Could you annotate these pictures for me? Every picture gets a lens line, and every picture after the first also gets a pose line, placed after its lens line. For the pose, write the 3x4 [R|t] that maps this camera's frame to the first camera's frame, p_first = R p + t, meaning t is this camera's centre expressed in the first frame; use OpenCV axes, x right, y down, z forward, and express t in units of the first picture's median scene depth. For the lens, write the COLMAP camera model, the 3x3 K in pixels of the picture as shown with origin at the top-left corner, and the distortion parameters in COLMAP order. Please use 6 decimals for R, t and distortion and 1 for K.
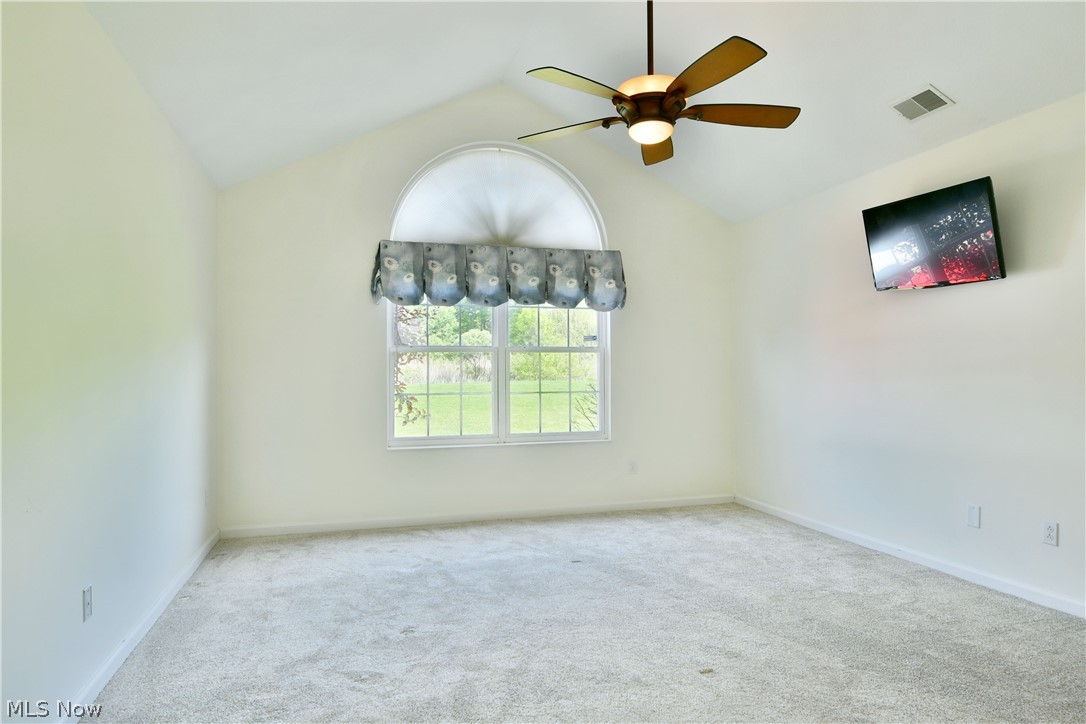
lens RADIAL K [[658.7, 0, 493.6], [0, 658.7, 379.0], [0, 0, 1]] dist [-0.014337, -0.004005]
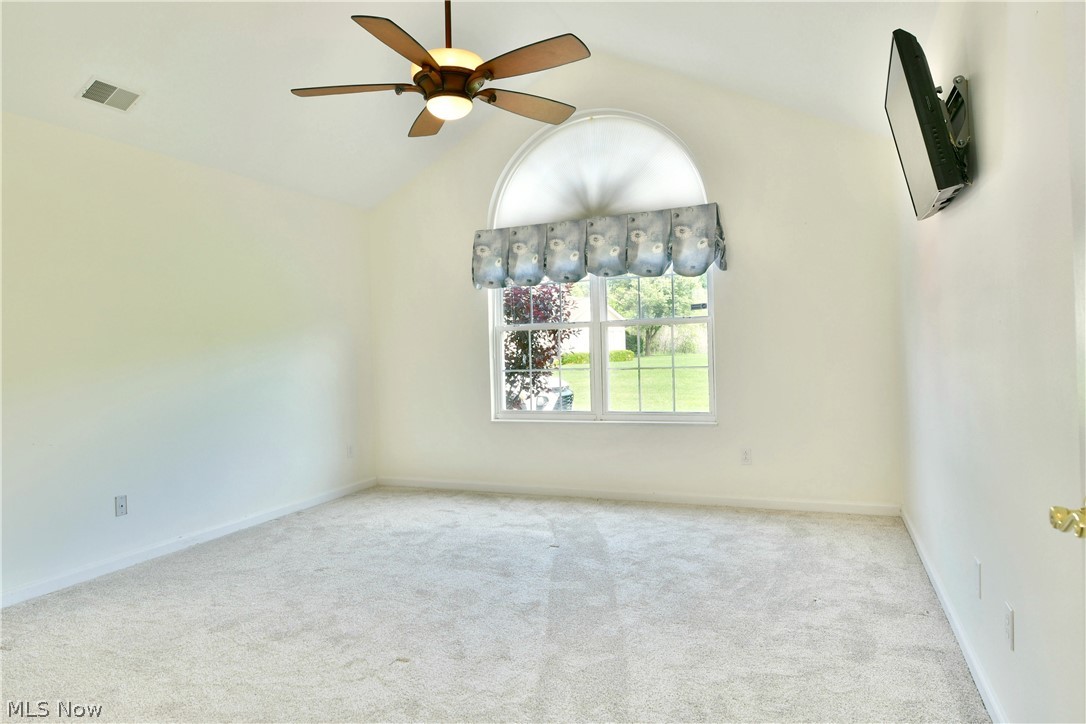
lens RADIAL K [[658.7, 0, 533.2], [0, 658.7, 366.9], [0, 0, 1]] dist [-0.014337, -0.004005]
pose [[0.776881, -0.001249, -0.629647, 0.568731], [0.022086, 0.999437, 0.025267, -0.009169], [0.629260, -0.033536, 0.776471, 0.190158]]
